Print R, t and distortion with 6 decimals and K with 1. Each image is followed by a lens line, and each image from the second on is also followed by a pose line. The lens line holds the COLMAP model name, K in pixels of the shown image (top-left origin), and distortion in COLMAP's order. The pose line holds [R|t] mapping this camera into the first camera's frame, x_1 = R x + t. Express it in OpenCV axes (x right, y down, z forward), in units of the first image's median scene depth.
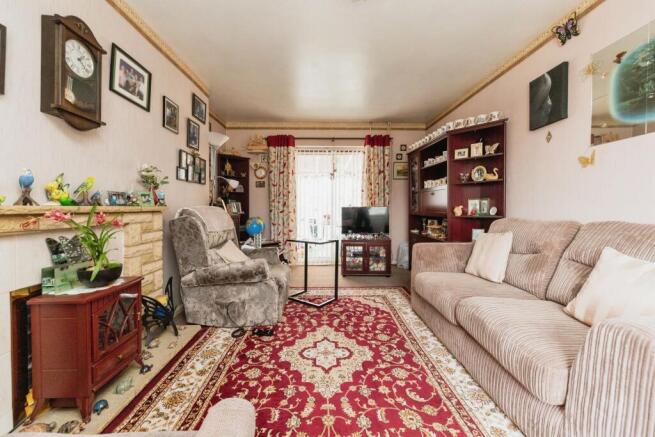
lens RADIAL K [[261.1, 0, 327.1], [0, 261.1, 219.6], [0, 0, 1]] dist [0.005341, -0.002765]
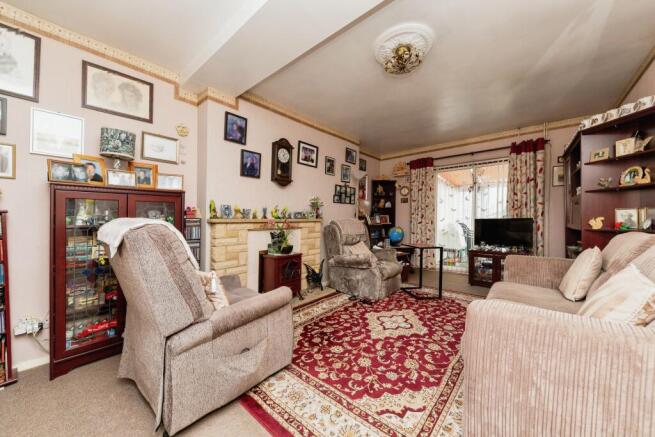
lens RADIAL K [[243.6, 0, 325.7], [0, 243.6, 224.4], [0, 0, 1]] dist [0.001133, 0.000000]
pose [[0.736413, 0.013206, -0.676404, 0.549768], [-0.029491, 0.999486, -0.012593, 0.007247], [0.675890, 0.029221, 0.736423, -0.219112]]
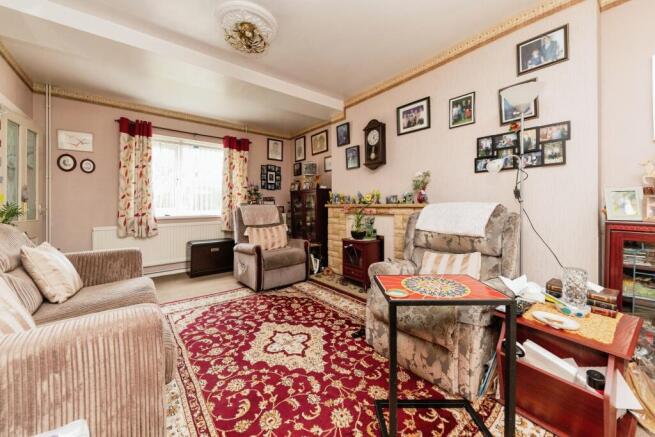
lens RADIAL K [[243.6, 0, 326.8], [0, 243.6, 202.5], [0, 0, 1]] dist [0.001133, 0.000000]
pose [[-0.795982, 0.005456, -0.605296, 0.424495], [-0.018404, 0.999279, 0.033209, -0.089083], [0.605041, 0.037573, -0.795307, 1.683129]]
